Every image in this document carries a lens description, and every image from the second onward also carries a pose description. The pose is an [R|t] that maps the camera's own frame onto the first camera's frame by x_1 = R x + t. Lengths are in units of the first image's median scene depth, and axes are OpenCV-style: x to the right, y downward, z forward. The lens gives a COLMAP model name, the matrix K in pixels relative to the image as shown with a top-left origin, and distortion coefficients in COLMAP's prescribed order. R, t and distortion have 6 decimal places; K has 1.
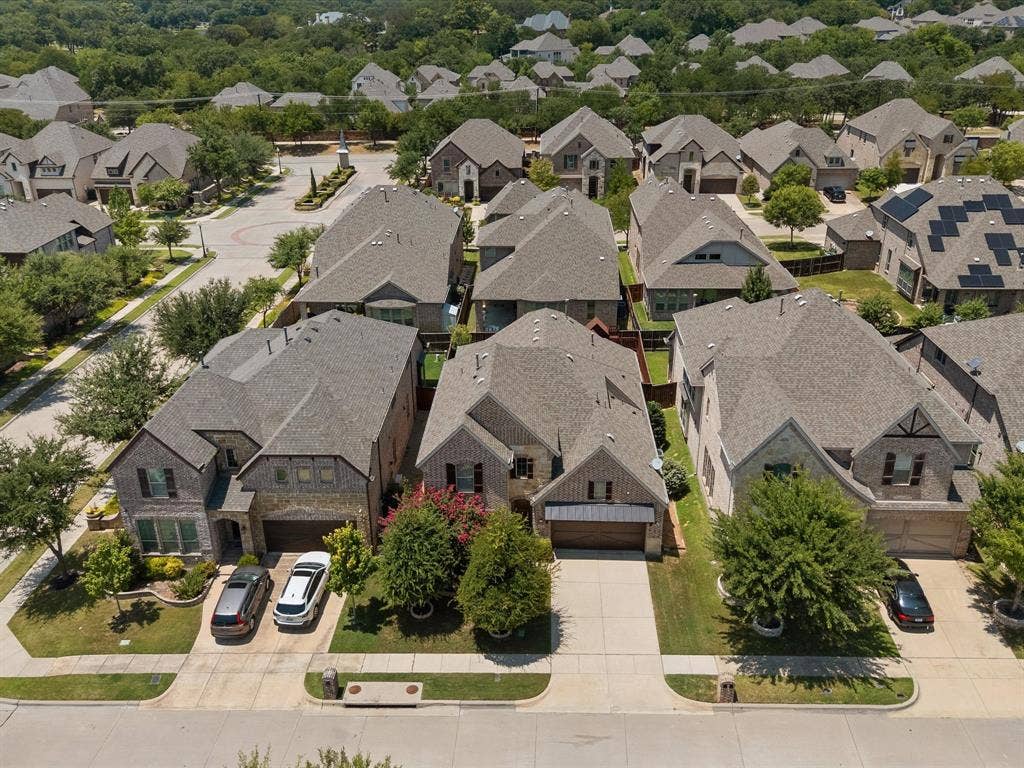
lens RADIAL K [[871.4, 0, 513.2], [0, 871.4, 383.1], [0, 0, 1]] dist [0.012751, 0.000019]
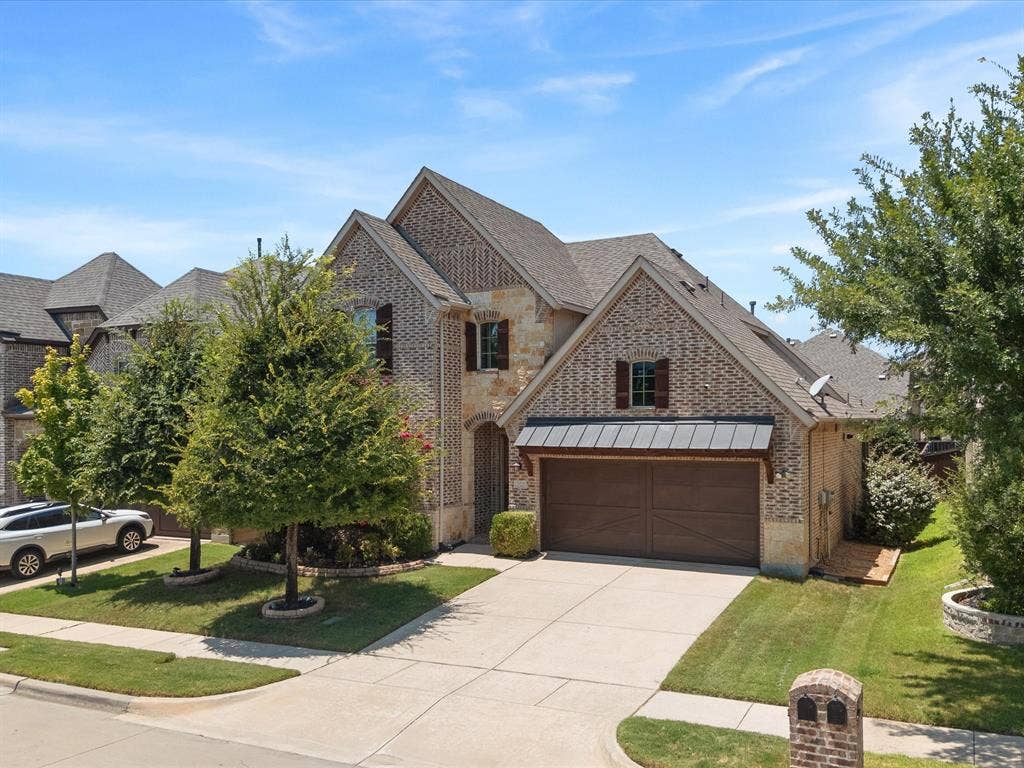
lens RADIAL K [[871.4, 0, 510.6], [0, 871.4, 384.6], [0, 0, 1]] dist [0.012751, 0.000019]
pose [[0.899454, -0.029763, -0.436000, 0.244281], [-0.178312, 0.885857, -0.428326, 0.340148], [0.398982, 0.463004, 0.791480, 0.675184]]
